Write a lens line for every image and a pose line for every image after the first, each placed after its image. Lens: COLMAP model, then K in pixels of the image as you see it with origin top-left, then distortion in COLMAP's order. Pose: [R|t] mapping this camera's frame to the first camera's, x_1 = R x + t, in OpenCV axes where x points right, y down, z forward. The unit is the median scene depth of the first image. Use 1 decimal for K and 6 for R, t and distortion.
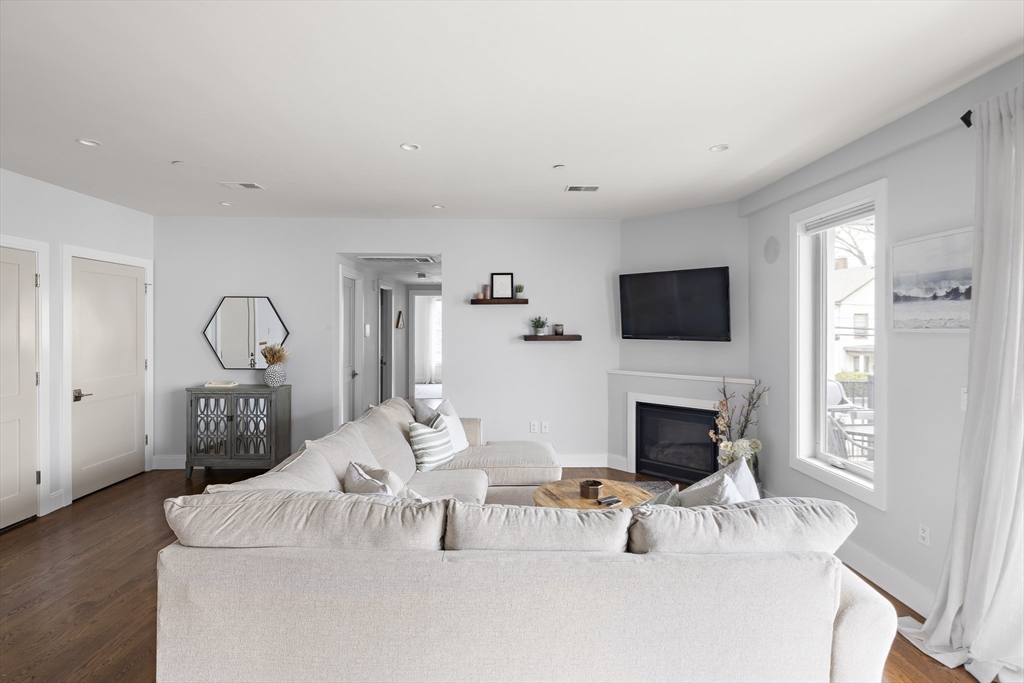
lens RADIAL K [[502.2, 0, 512.9], [0, 502.2, 326.7], [0, 0, 1]] dist [0.001124, -0.000313]
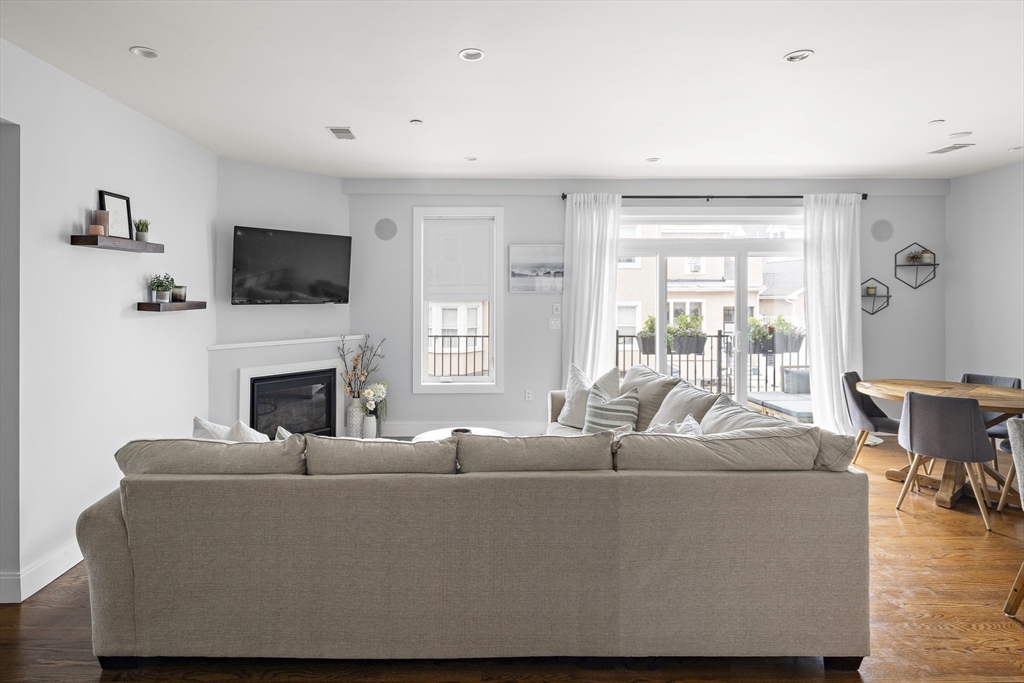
lens RADIAL K [[511.2, 0, 472.6], [0, 511.2, 295.0], [0, 0, 1]] dist [0.001387, 0.000105]
pose [[0.024032, -0.003289, 0.999706, -0.610849], [0.002629, 0.999991, 0.003227, 0.006649], [-0.999708, 0.002550, 0.024041, 0.599644]]
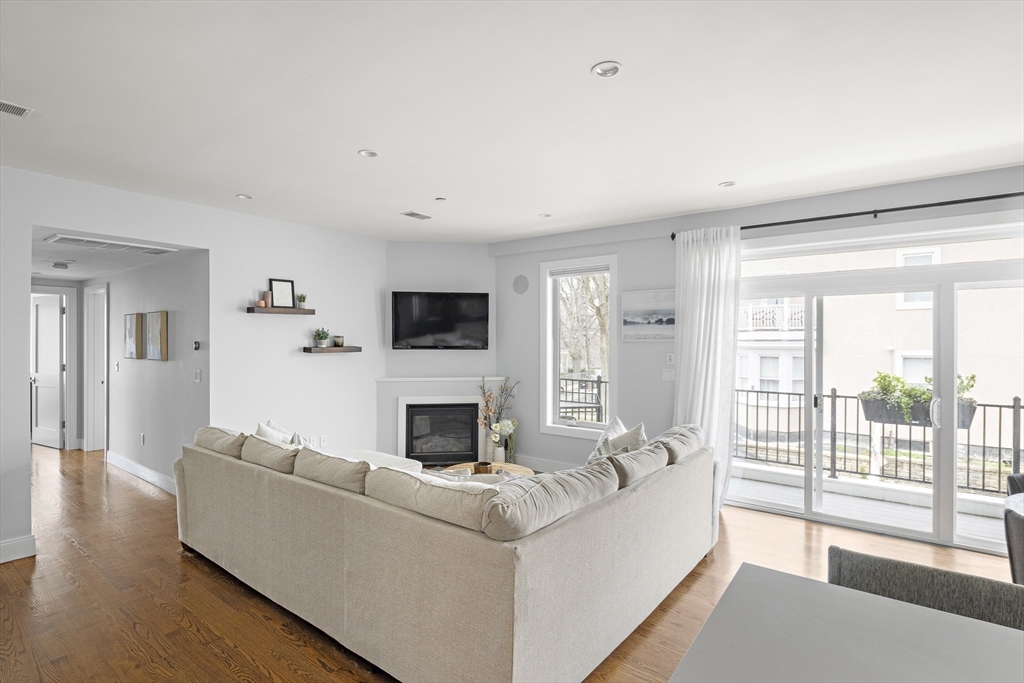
lens RADIAL K [[499.0, 0, 512.0], [0, 499.0, 341.5], [0, 0, 1]] dist [0.002664, 0.000260]
pose [[0.628039, -0.003896, 0.778172, -0.482535], [0.000076, 0.999988, 0.004945, 0.001458], [-0.778182, -0.003047, 0.628032, 0.103168]]
